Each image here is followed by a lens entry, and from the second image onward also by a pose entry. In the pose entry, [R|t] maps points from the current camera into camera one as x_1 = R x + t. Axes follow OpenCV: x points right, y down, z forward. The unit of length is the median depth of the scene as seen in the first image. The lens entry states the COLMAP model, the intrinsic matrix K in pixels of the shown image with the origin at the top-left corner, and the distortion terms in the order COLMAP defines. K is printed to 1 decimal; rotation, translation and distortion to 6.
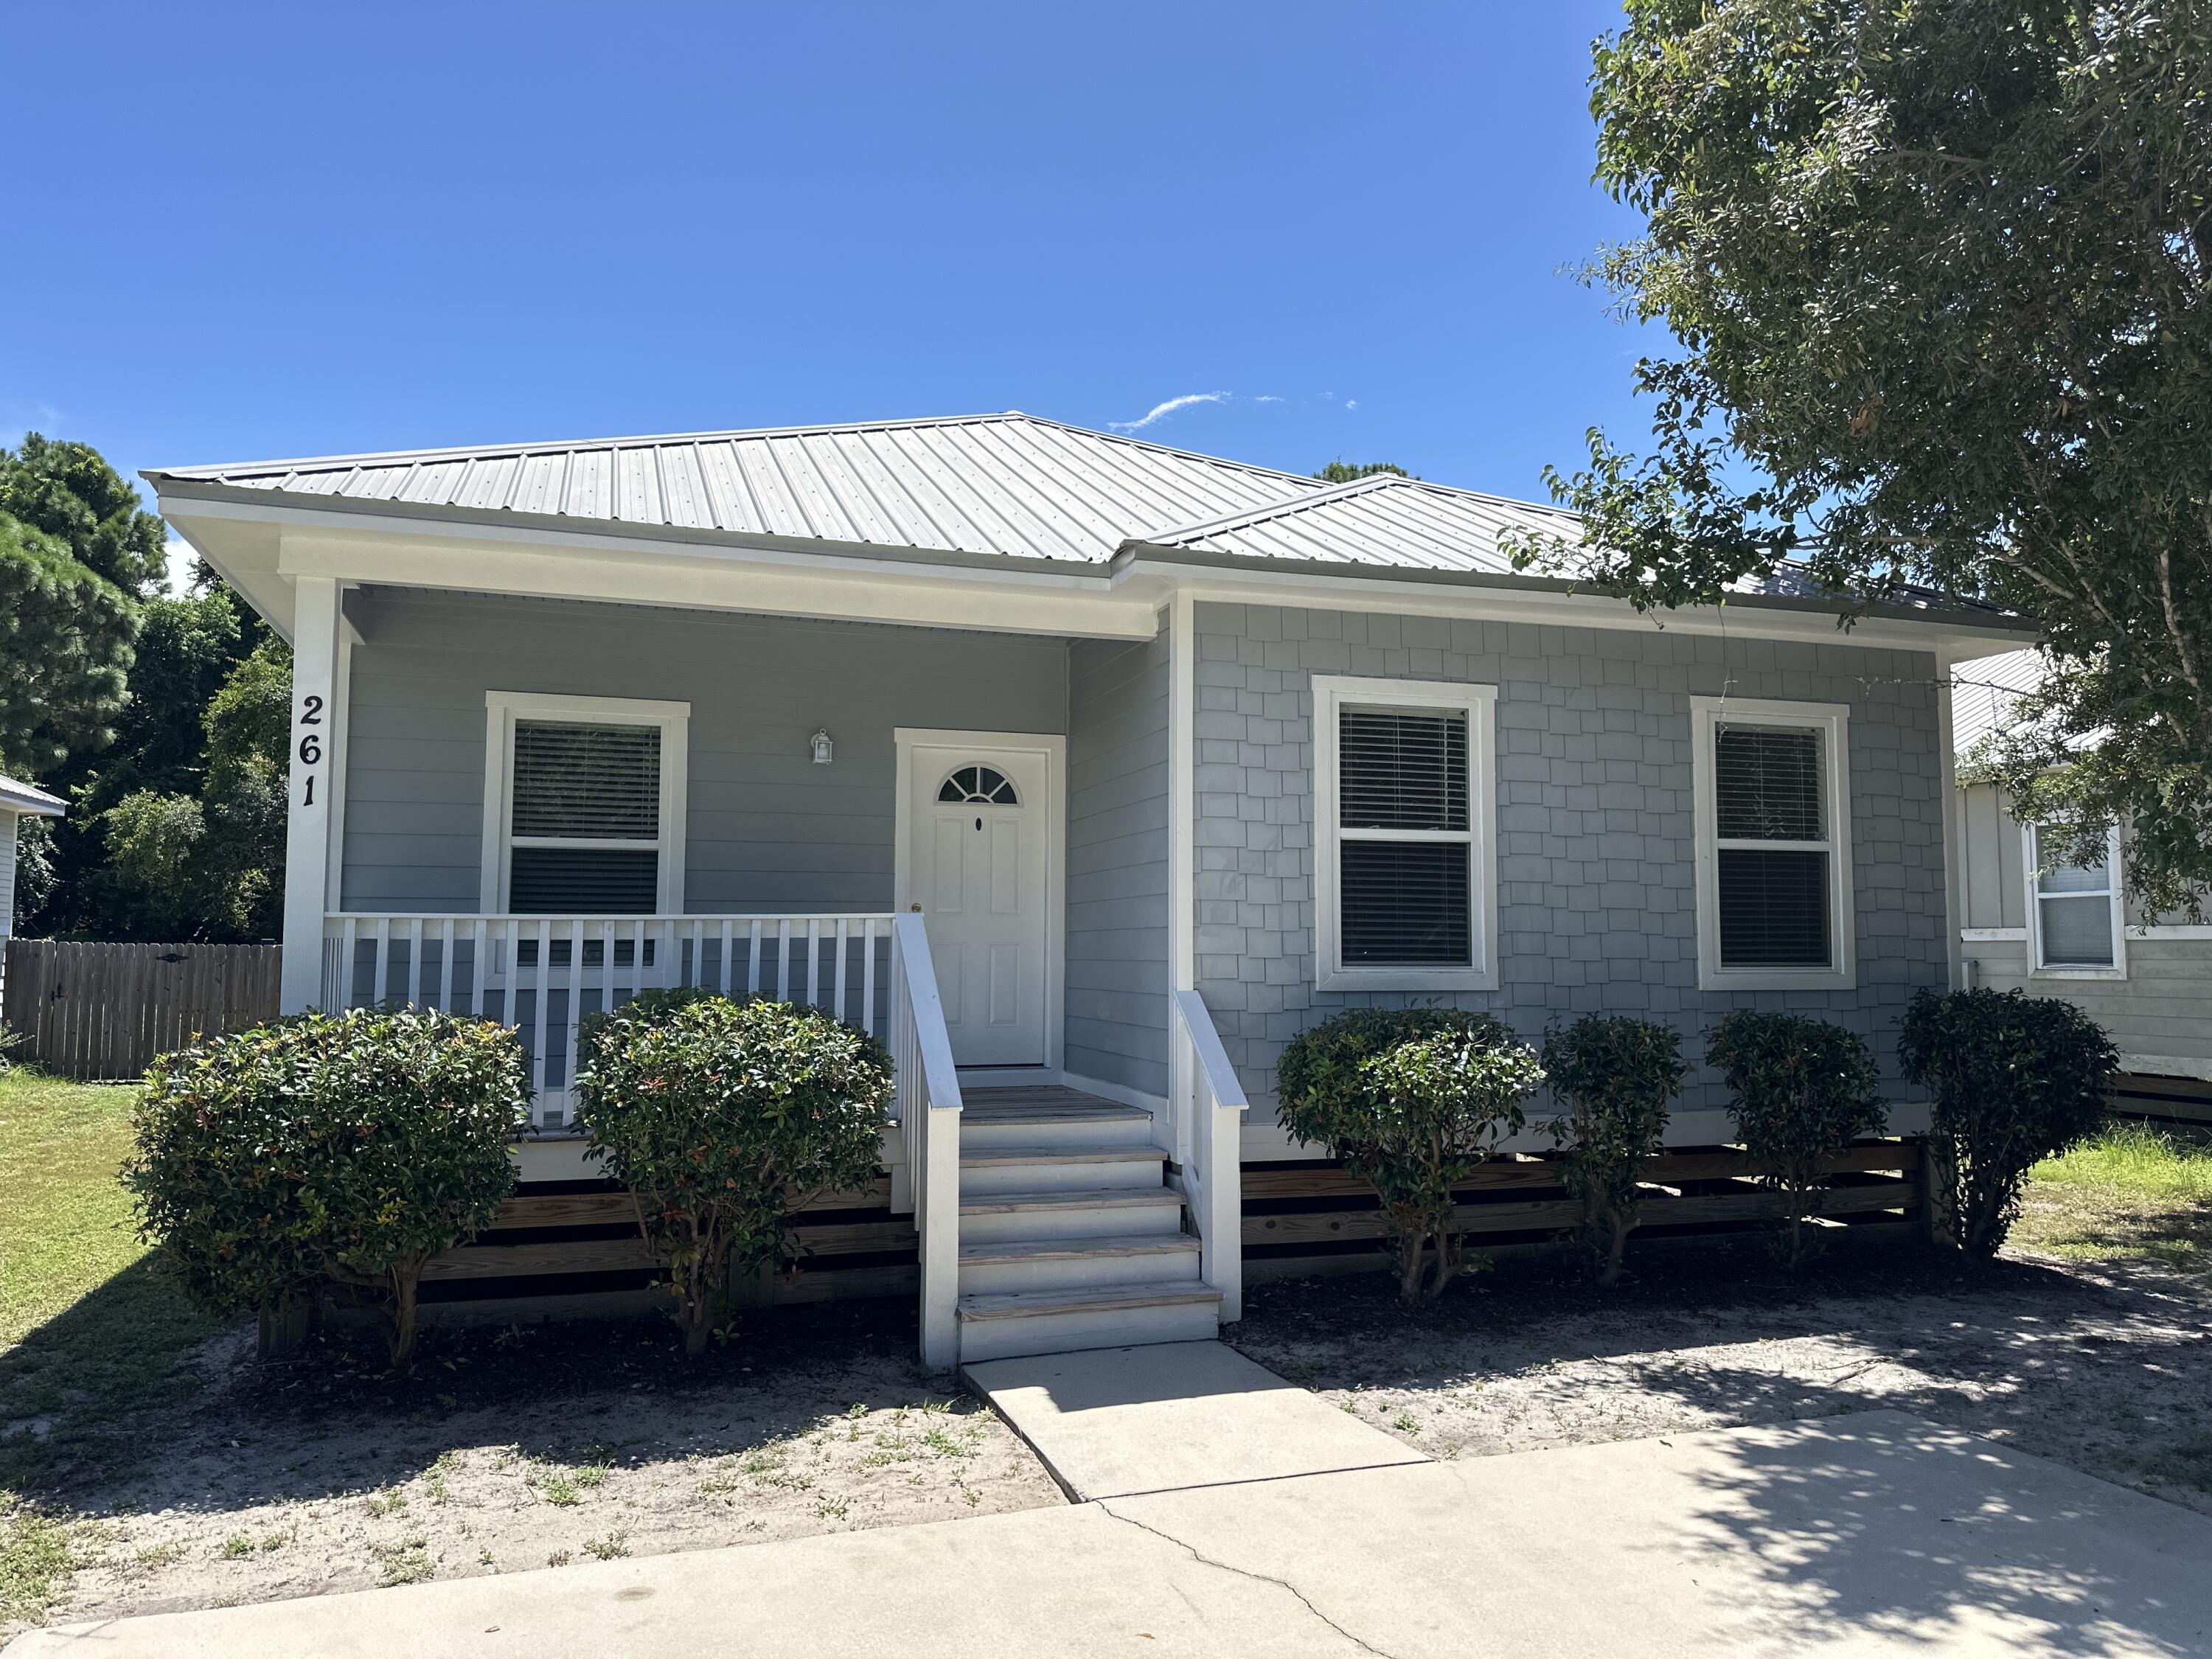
lens RADIAL K [[1580.8, 0, 1108.9], [0, 1580.8, 827.7], [0, 0, 1]] dist [0.046022, -0.029445]
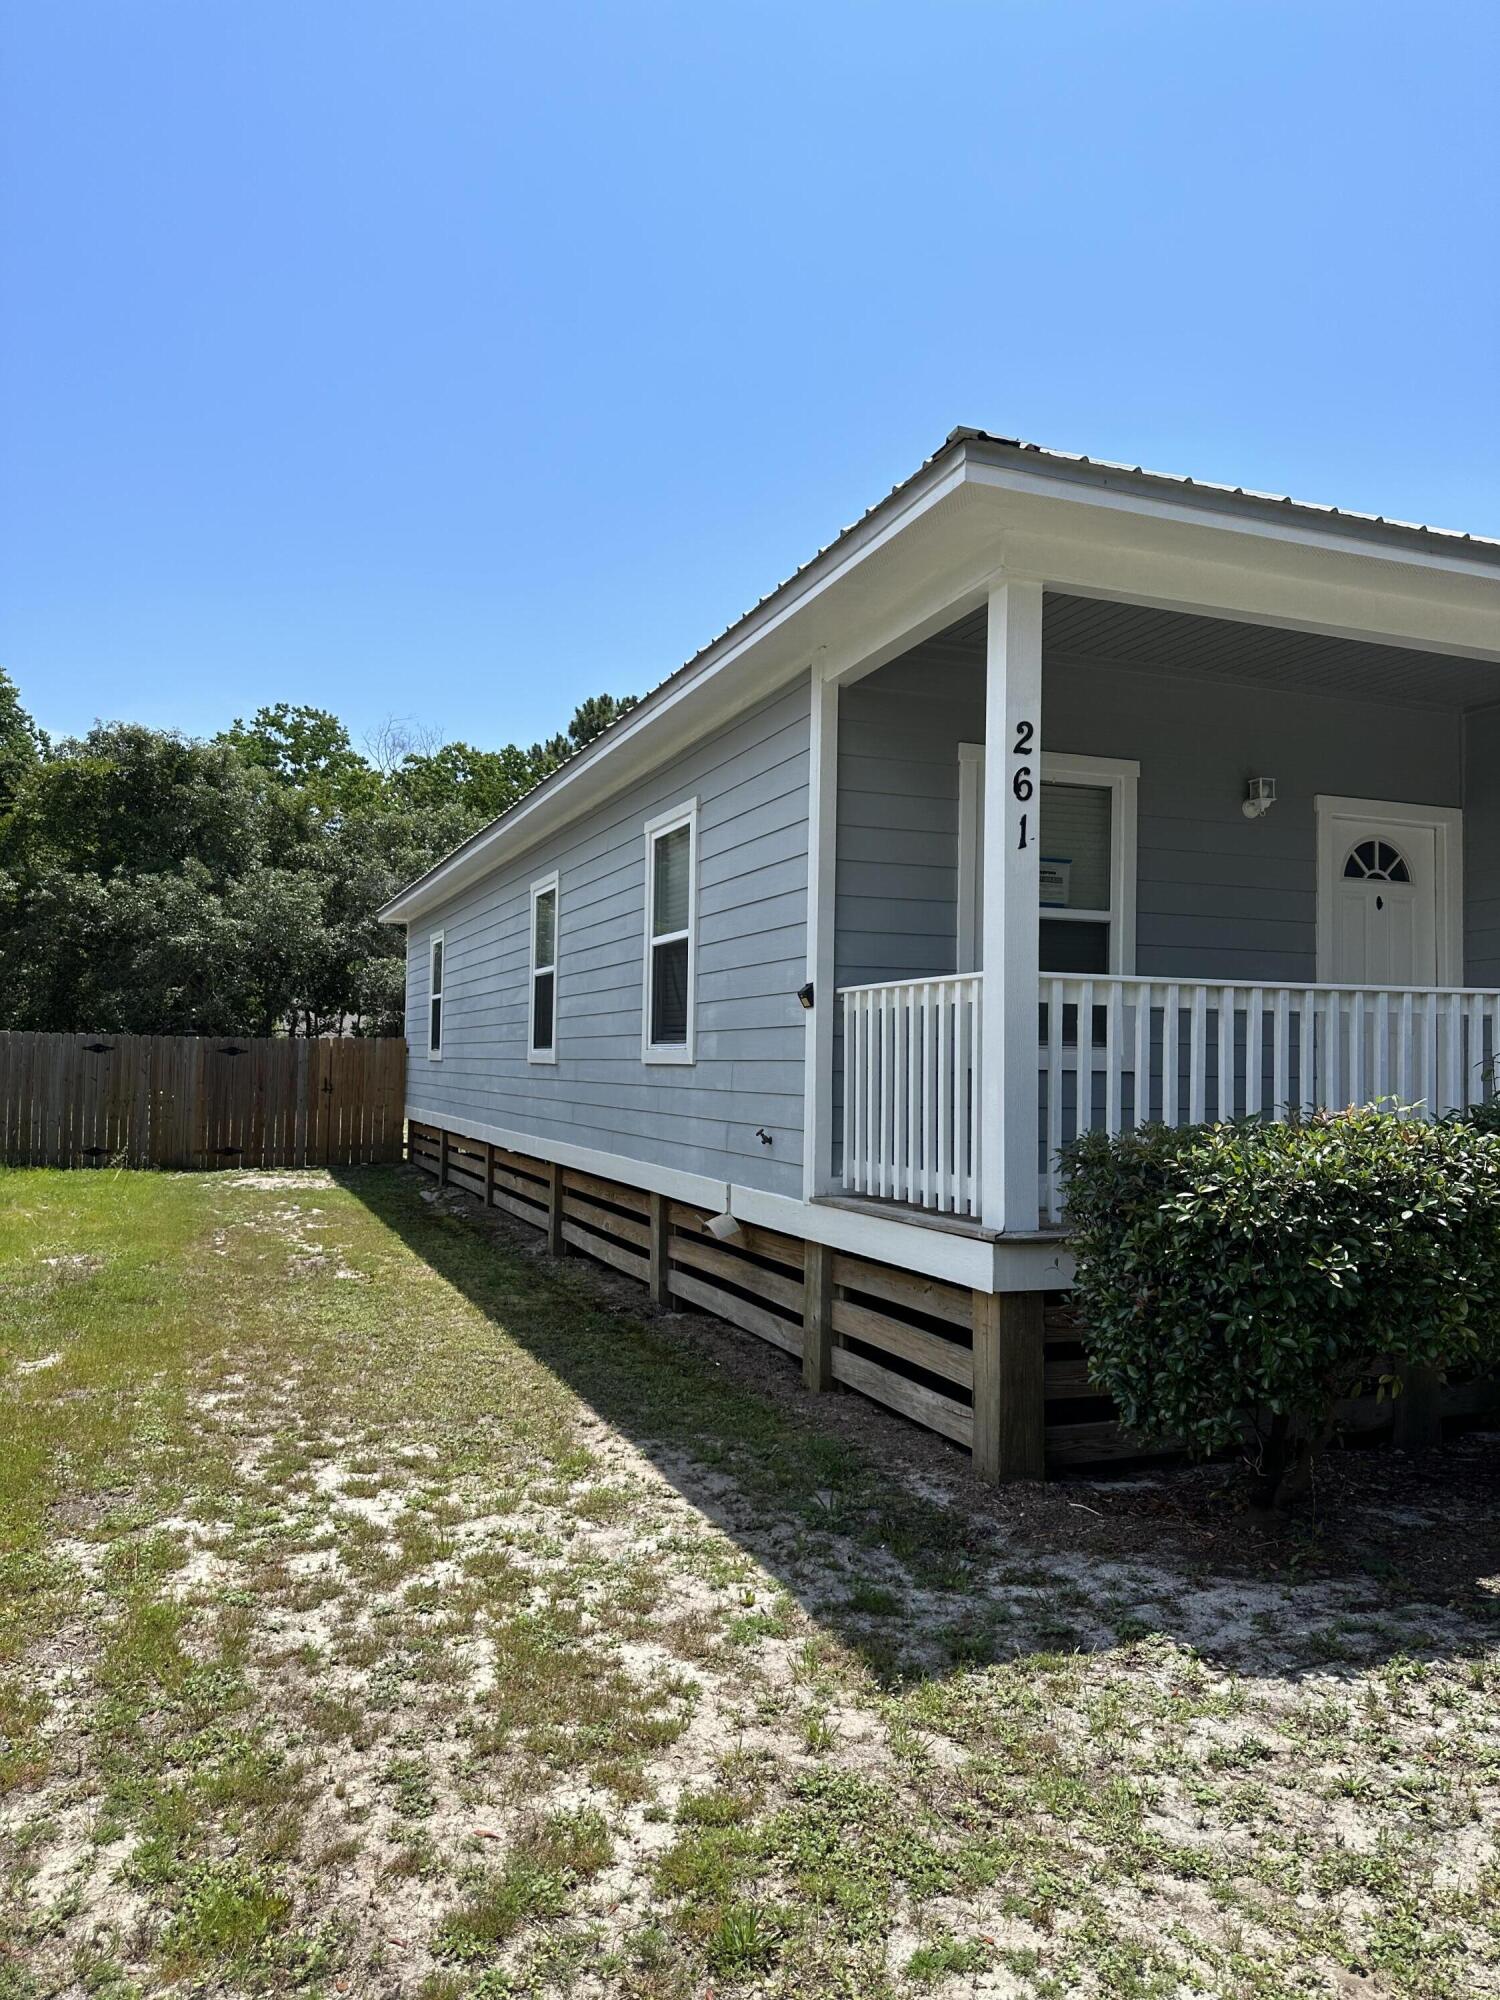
lens RADIAL K [[1420.5, 0, 750.4], [0, 1420.5, 1004.3], [0, 0, 1]] dist [0.044222, 0.000508]
pose [[0.998247, 0.011090, 0.058140, -0.507629], [-0.013338, 0.999172, 0.038428, 0.030492], [-0.057666, -0.039136, 0.997569, 0.179425]]
